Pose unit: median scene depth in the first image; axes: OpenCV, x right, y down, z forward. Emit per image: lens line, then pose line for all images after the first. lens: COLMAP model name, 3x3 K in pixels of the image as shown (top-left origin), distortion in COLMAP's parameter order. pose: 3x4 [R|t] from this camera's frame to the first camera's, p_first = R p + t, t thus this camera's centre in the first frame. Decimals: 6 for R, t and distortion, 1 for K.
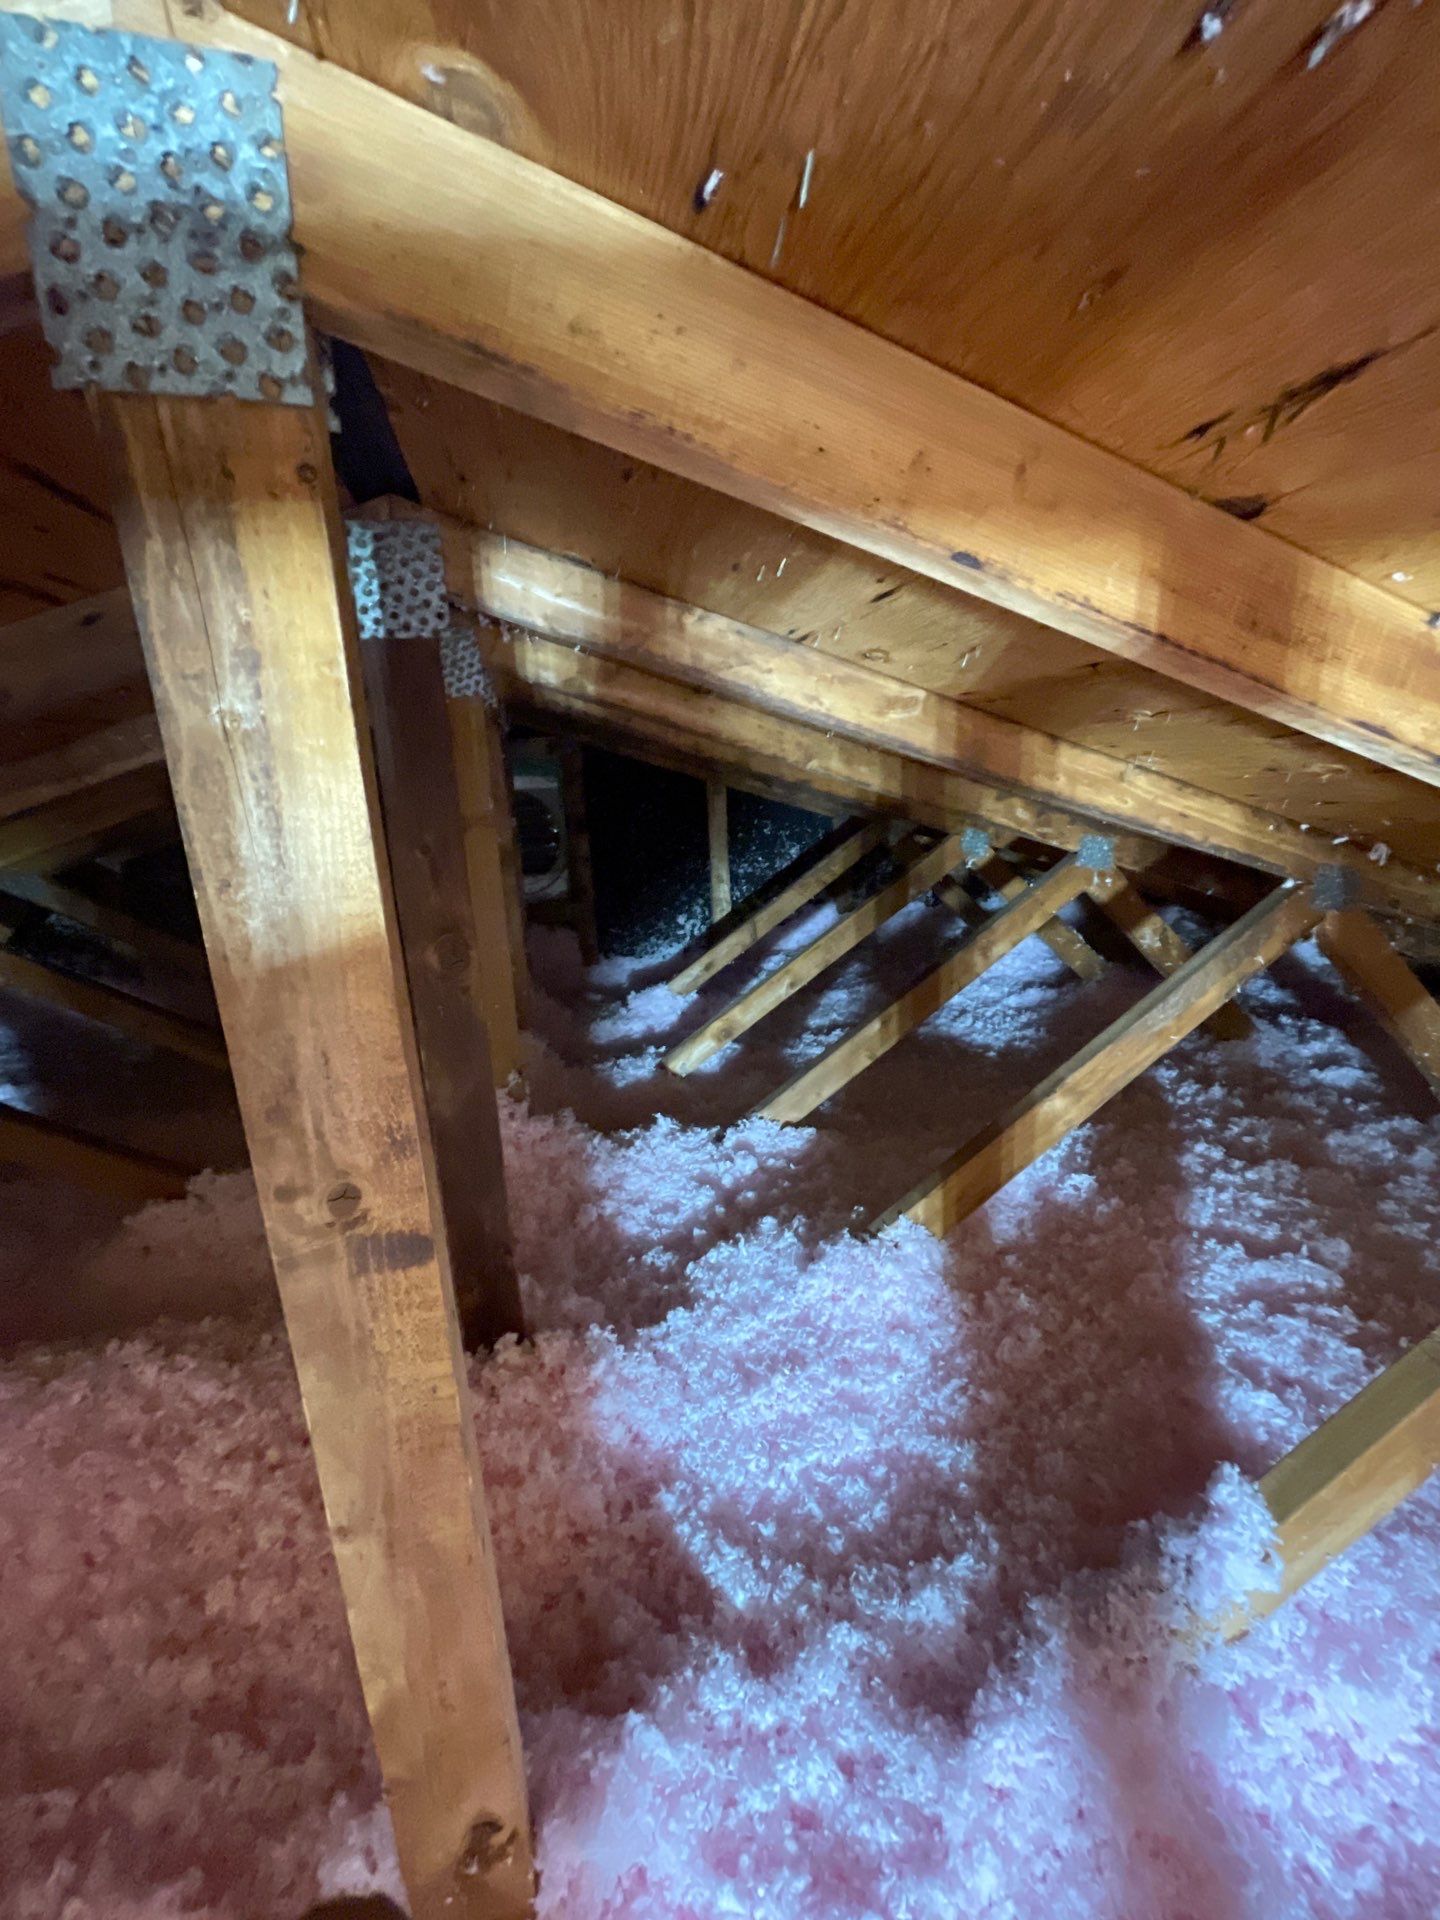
lens RADIAL K [[785.4, 0, 724.6], [0, 785.4, 960.8], [0, 0, 1]] dist [-0.000324, -0.000058]
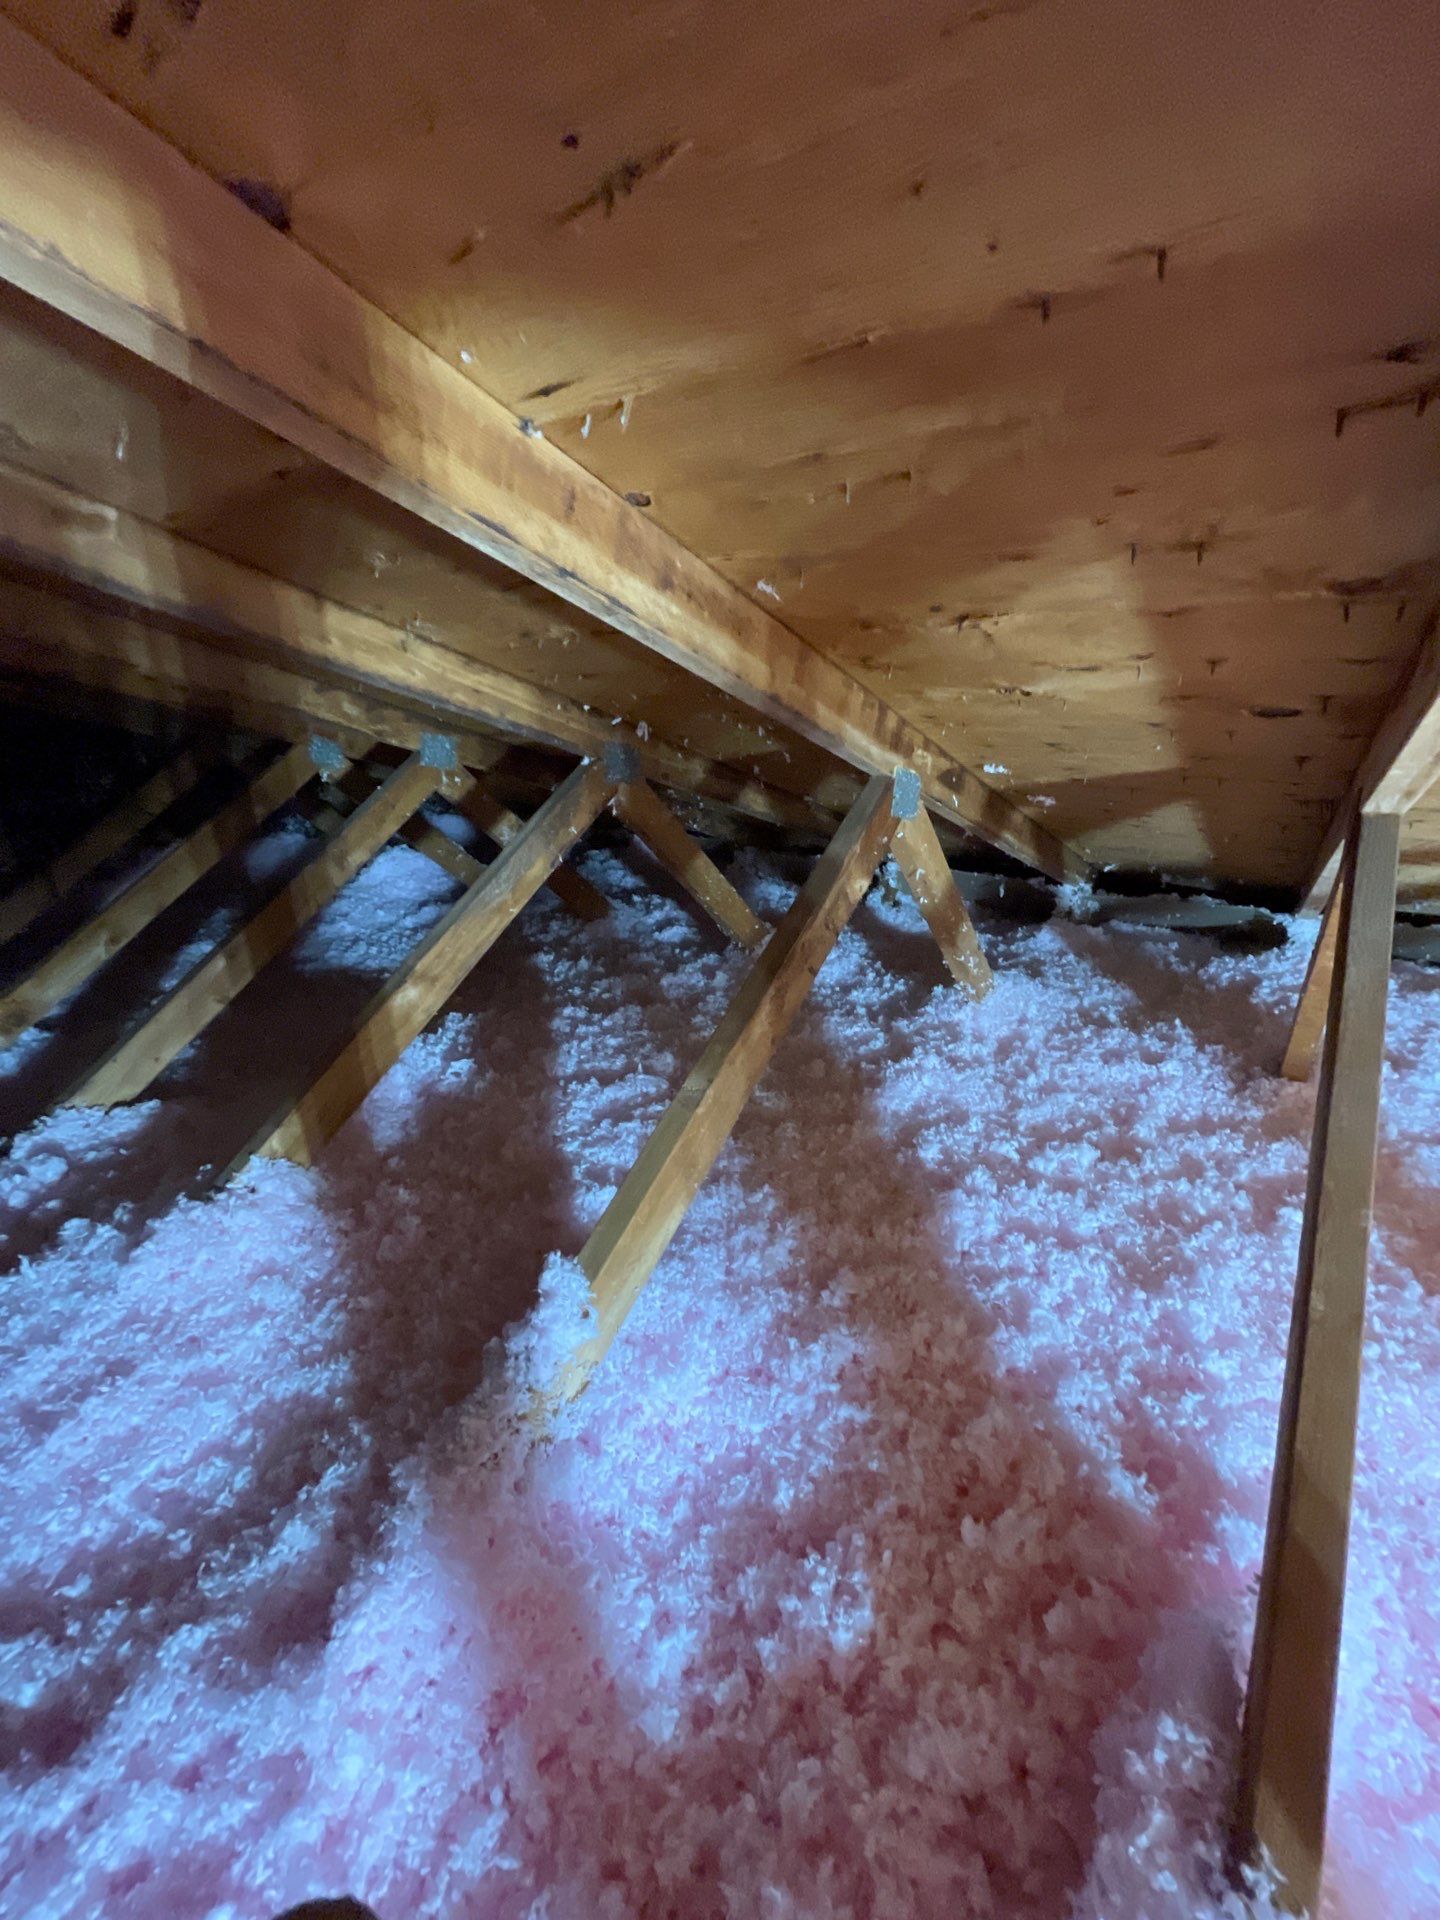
lens RADIAL K [[785.4, 0, 729.3], [0, 785.4, 956.7], [0, 0, 1]] dist [-0.000324, -0.000058]
pose [[0.756442, -0.183086, 0.627914, 0.132800], [0.136567, 0.983074, 0.122123, 0.081543], [-0.639645, -0.006626, 0.768642, -0.005548]]
